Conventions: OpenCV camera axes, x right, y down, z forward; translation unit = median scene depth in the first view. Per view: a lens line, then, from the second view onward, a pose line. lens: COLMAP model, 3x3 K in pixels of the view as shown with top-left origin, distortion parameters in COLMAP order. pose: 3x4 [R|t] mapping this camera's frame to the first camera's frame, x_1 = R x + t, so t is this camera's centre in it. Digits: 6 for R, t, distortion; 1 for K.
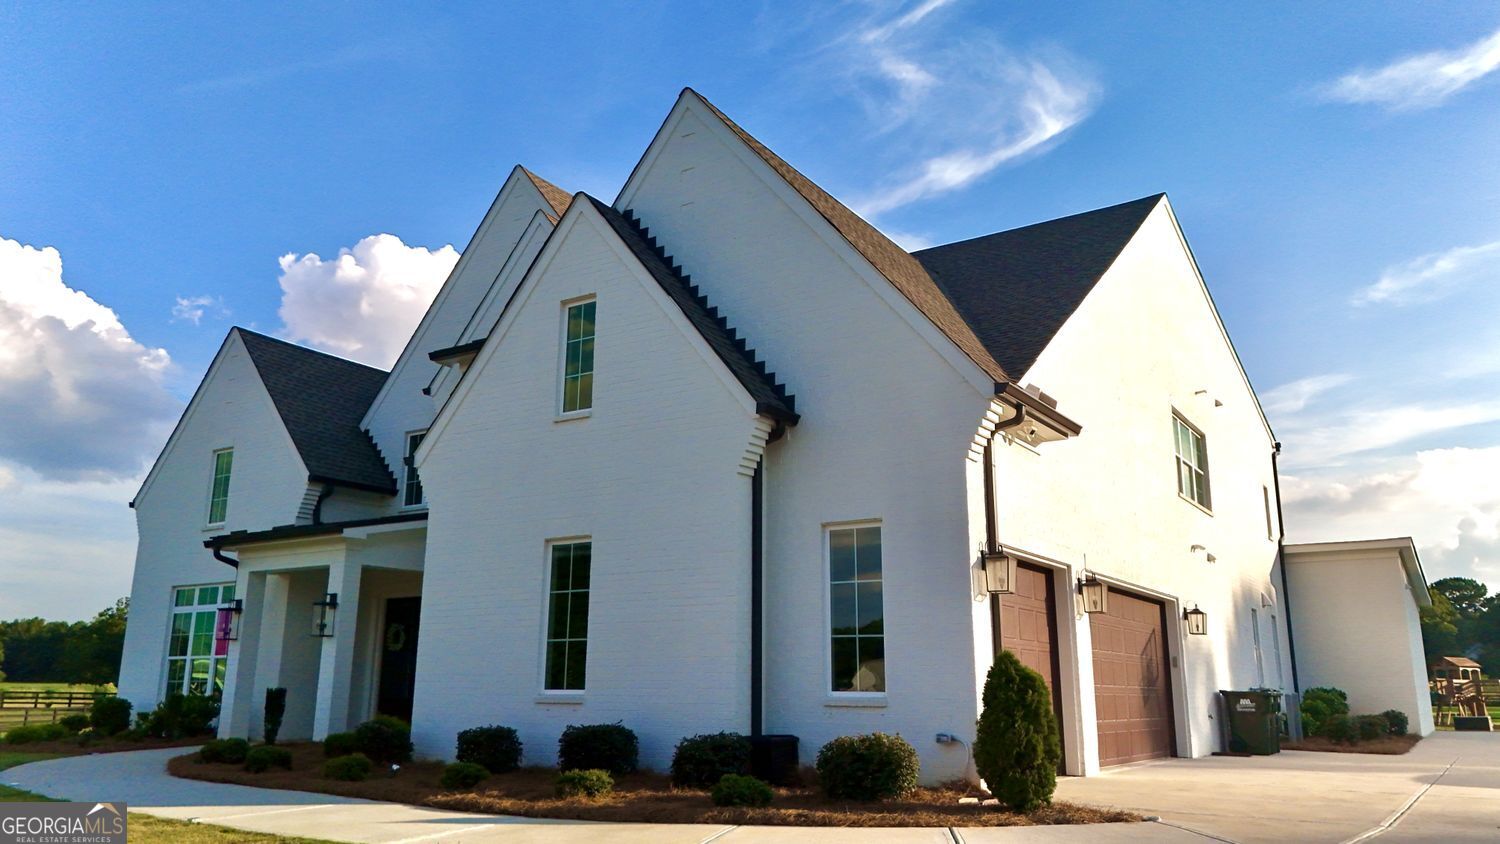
lens RADIAL K [[1106.8, 0, 750.0], [0, 1106.8, 422.0], [0, 0, 1]] dist [0.059066, -0.045517]
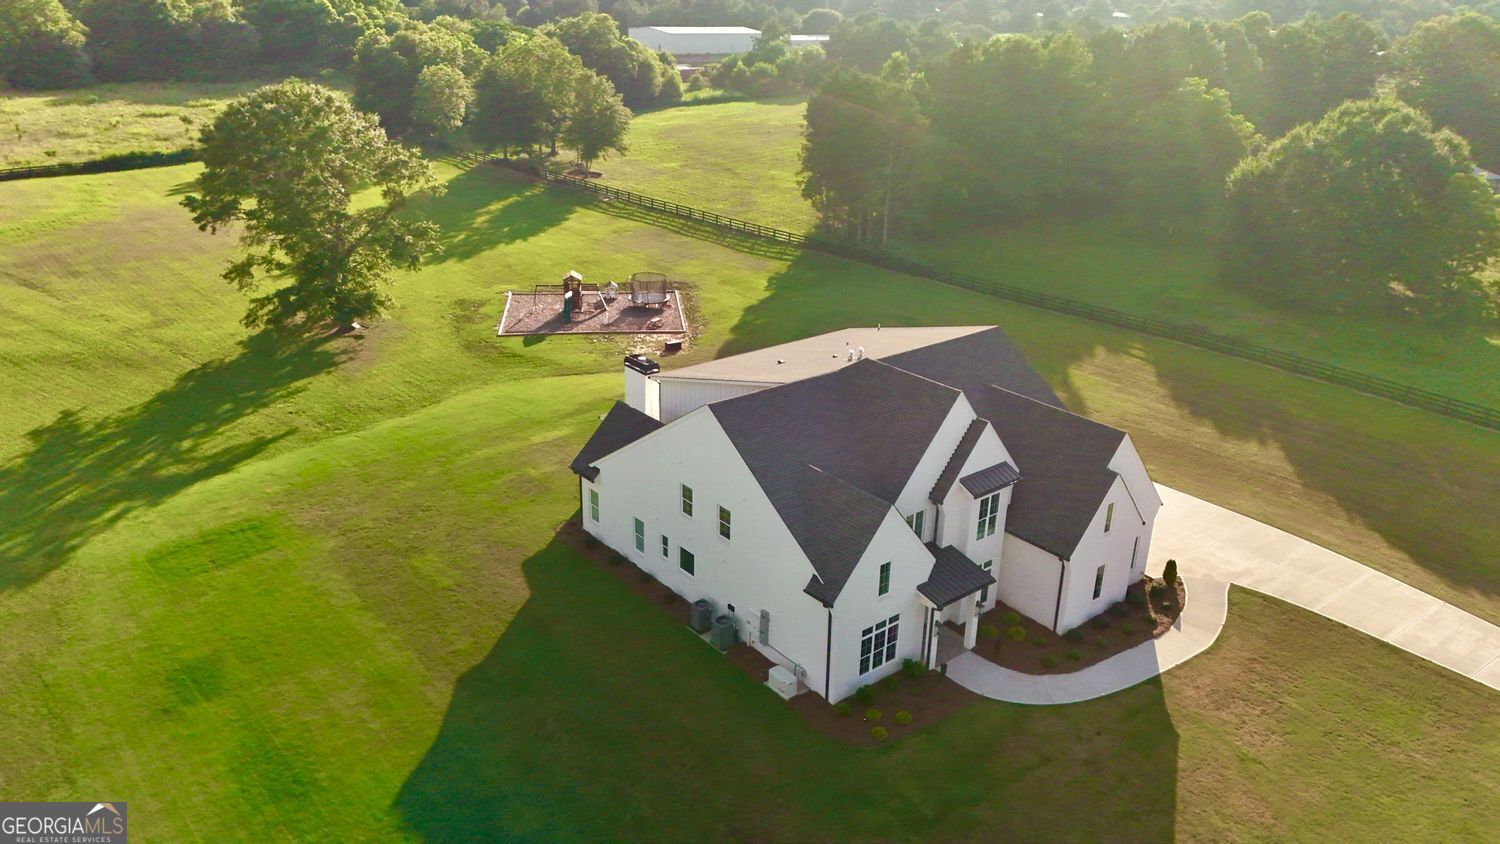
lens RADIAL K [[1097.6, 0, 750.0], [0, 1097.6, 422.0], [0, 0, 1]] dist [0.103883, -0.124958]
pose [[0.285010, -0.356708, 0.889679, -2.490899], [-0.254379, 0.866745, 0.429004, -1.097365], [-0.924154, -0.348586, 0.156292, 1.158524]]
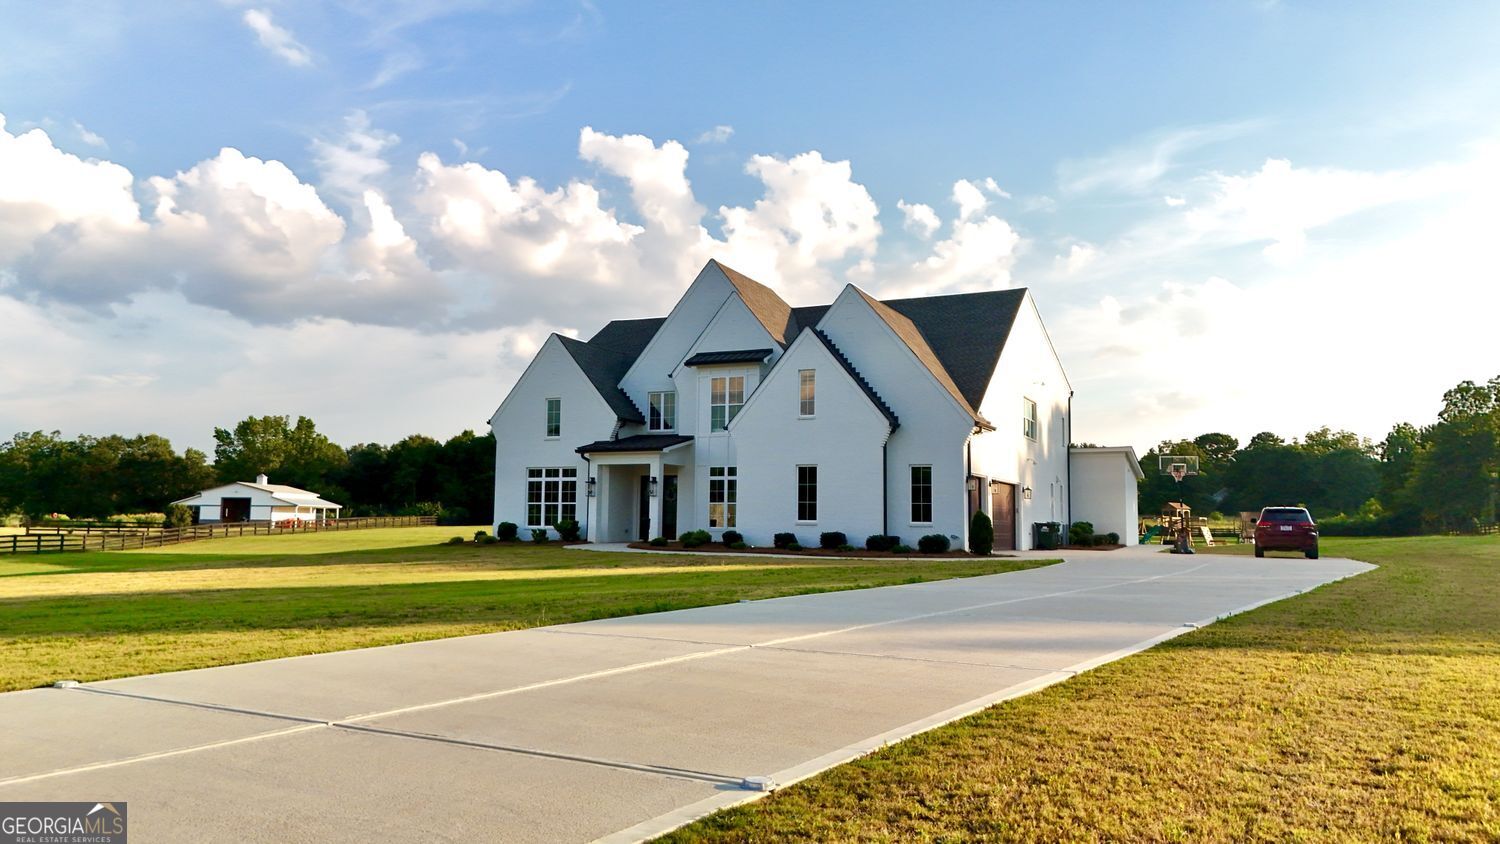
lens RADIAL K [[1097.6, 0, 750.0], [0, 1097.6, 422.0], [0, 0, 1]] dist [0.103883, -0.124958]
pose [[0.988655, 0.018474, 0.149064, -0.480552], [-0.039623, 0.989332, 0.140189, -0.249212], [-0.144884, -0.144505, 0.978840, -1.064755]]
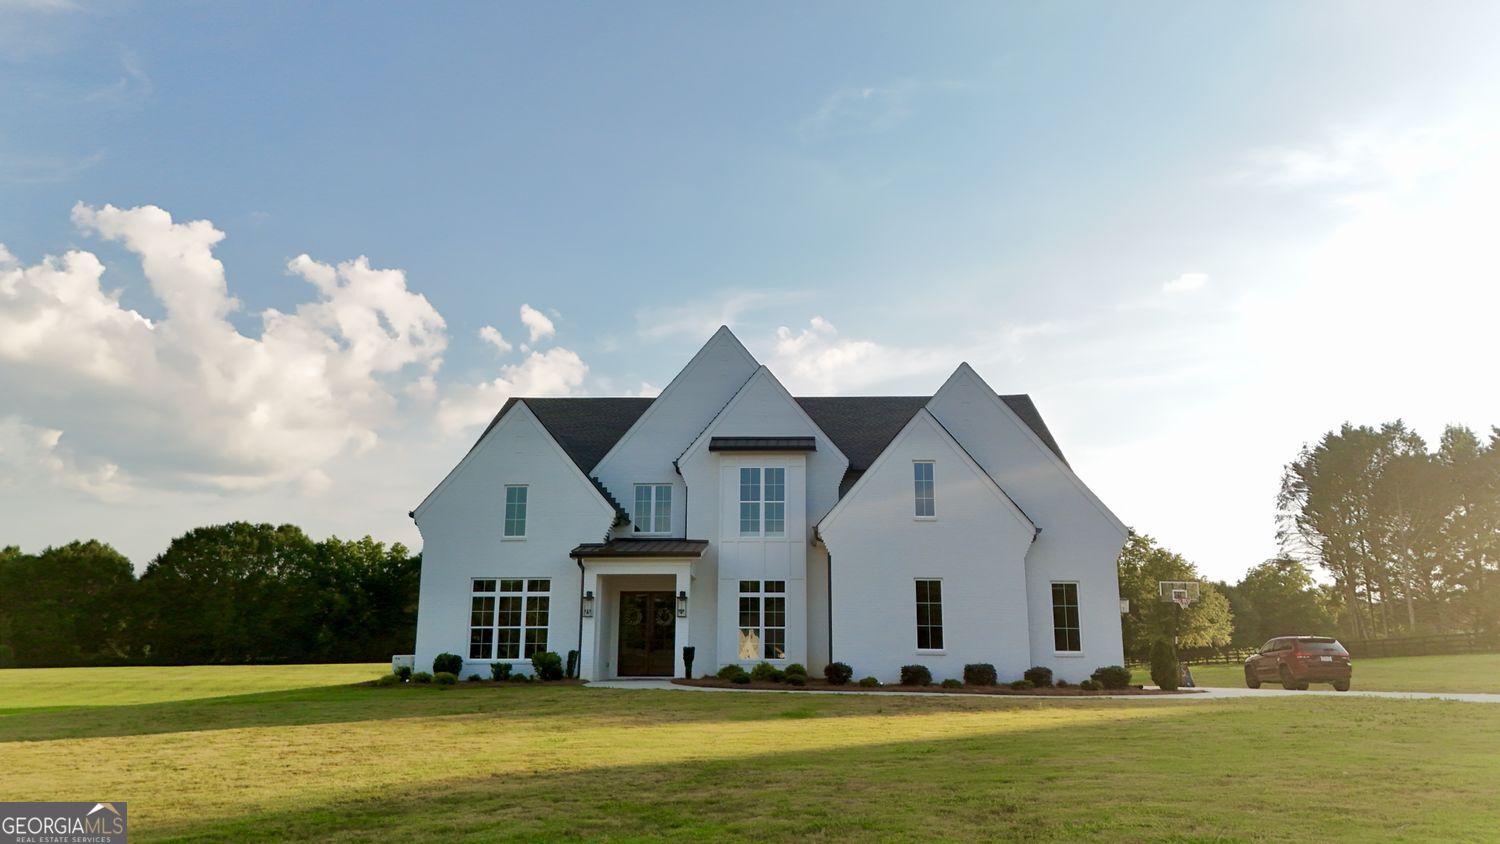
lens RADIAL K [[1097.6, 0, 750.0], [0, 1097.6, 422.0], [0, 0, 1]] dist [0.103883, -0.124958]
pose [[0.861526, 0.107706, 0.496158, -1.069875], [-0.118126, 0.992944, -0.010434, -0.089705], [-0.493781, -0.049620, 0.868170, -0.450450]]
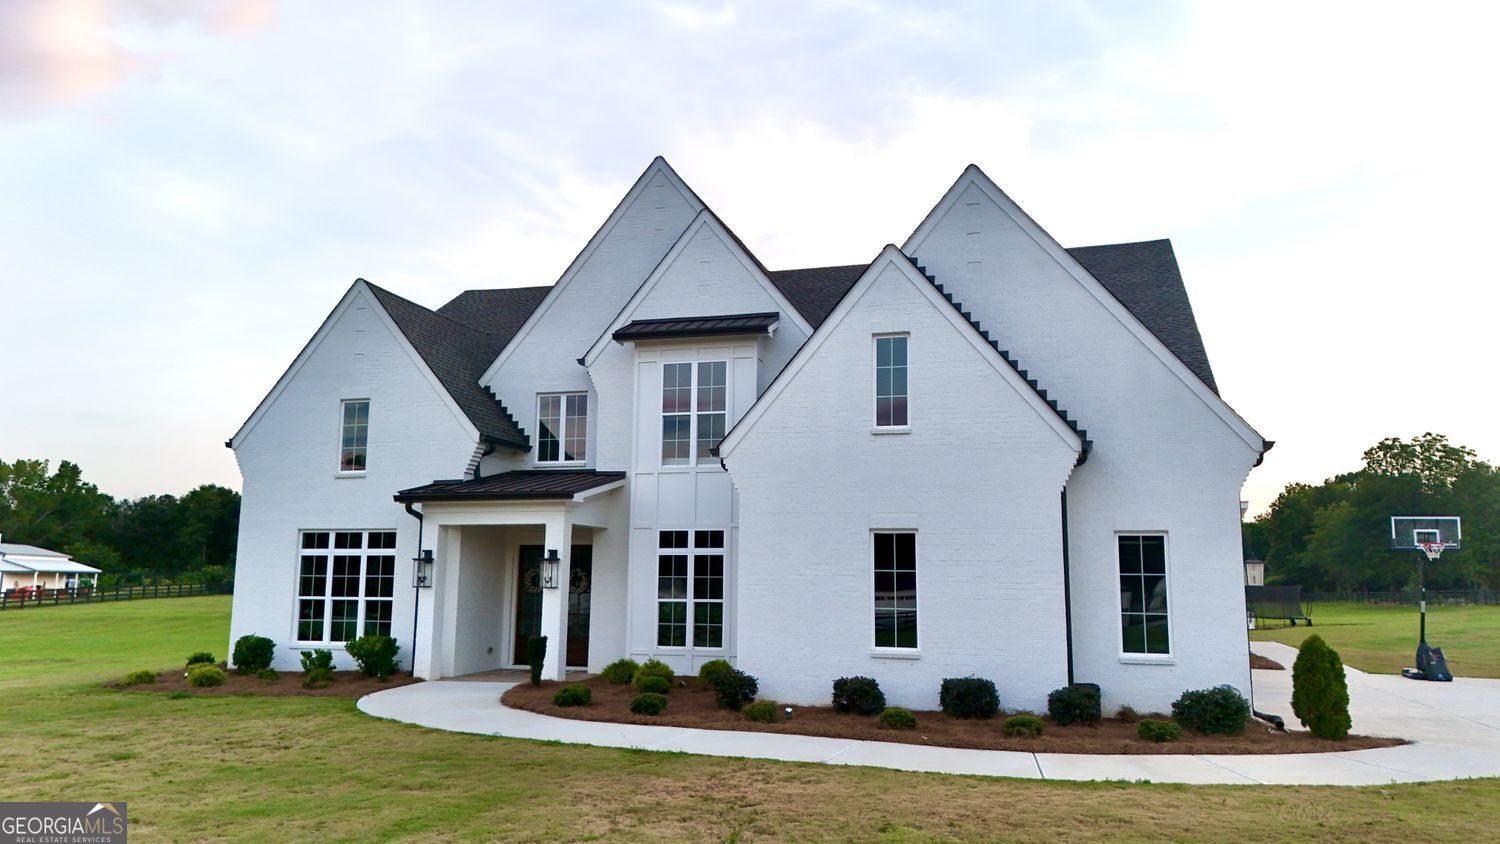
lens RADIAL K [[1097.6, 0, 750.0], [0, 1097.6, 422.0], [0, 0, 1]] dist [0.103883, -0.124958]
pose [[0.957257, 0.045019, 0.285713, -0.476516], [-0.071136, 0.994115, 0.081696, -0.074539], [-0.280353, -0.098529, 0.954827, -0.096734]]
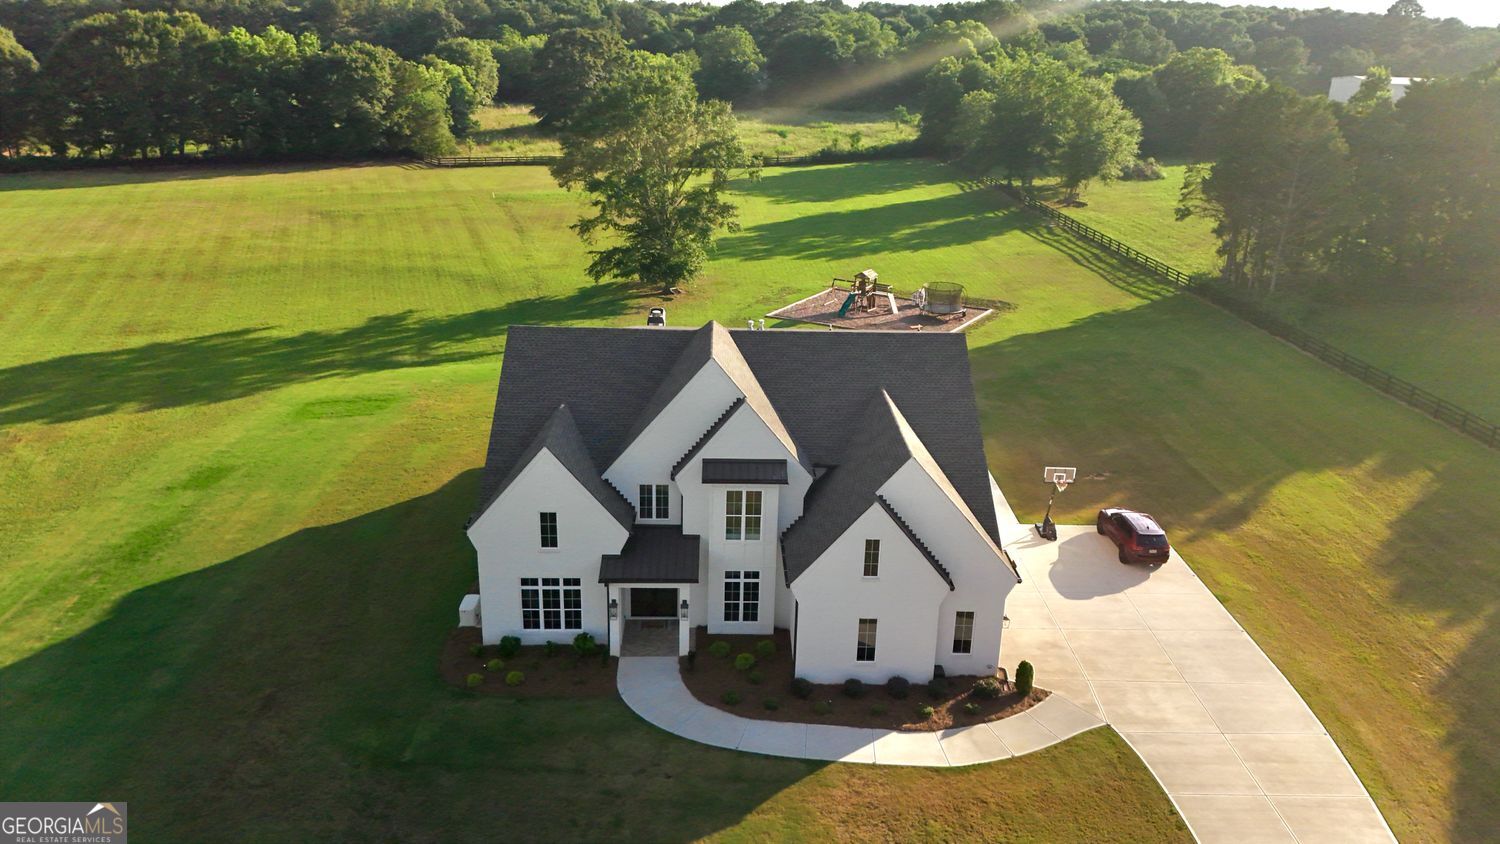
lens RADIAL K [[1106.8, 0, 750.0], [0, 1106.8, 422.0], [0, 0, 1]] dist [0.059066, -0.045517]
pose [[0.822503, -0.181861, 0.538902, -1.315642], [-0.151406, 0.843303, 0.515670, -1.237247], [-0.548238, -0.505733, 0.666084, -0.349756]]
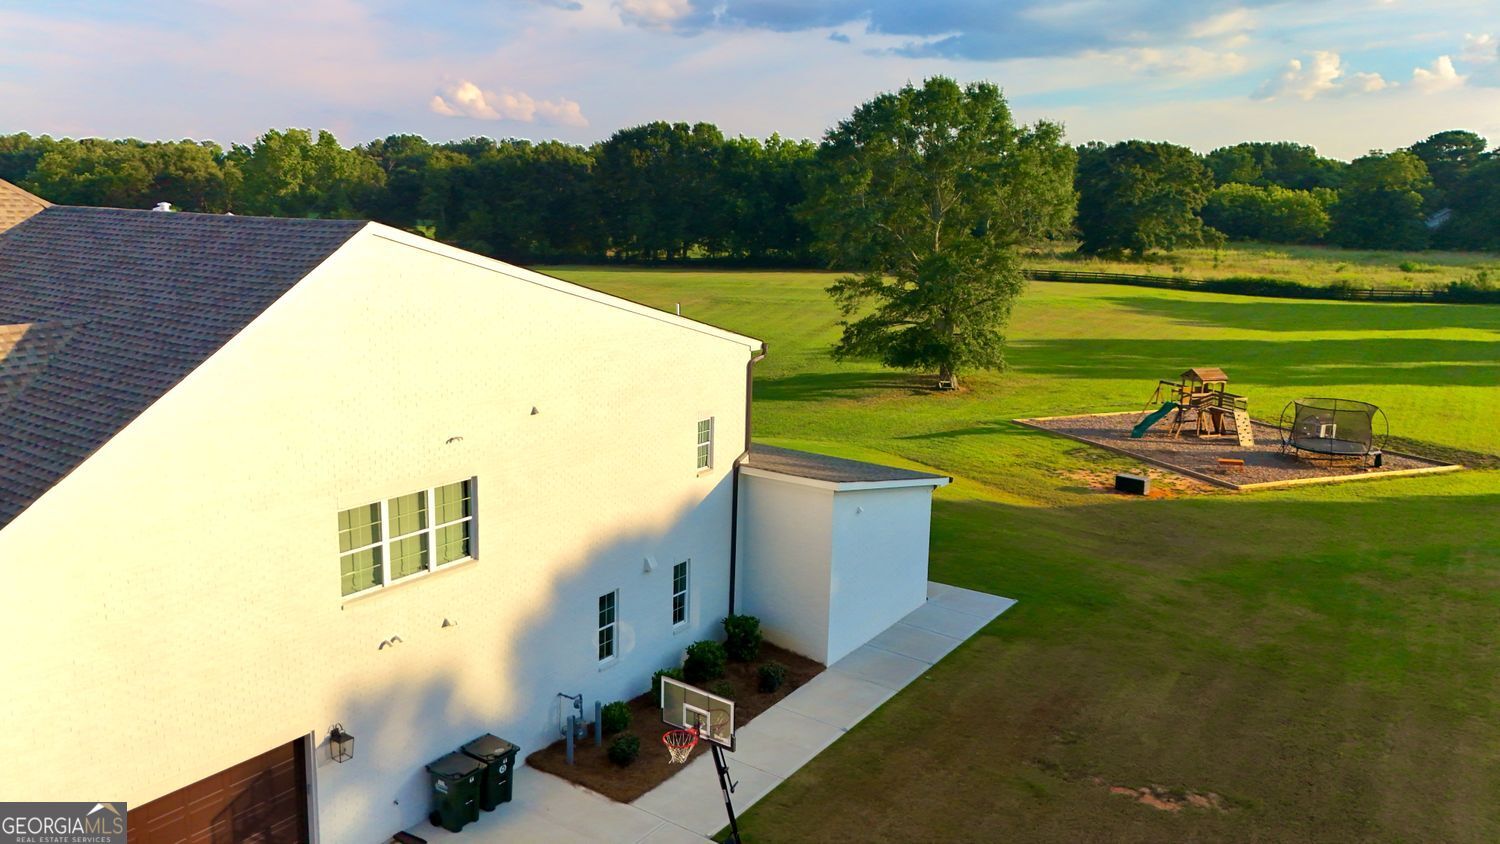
lens RADIAL K [[1106.8, 0, 750.0], [0, 1106.8, 422.0], [0, 0, 1]] dist [0.059066, -0.045517]
pose [[0.999557, 0.019992, -0.022057, 0.728594], [-0.008778, 0.905936, 0.423323, -0.453961], [0.028446, -0.422942, 0.905710, 0.256146]]
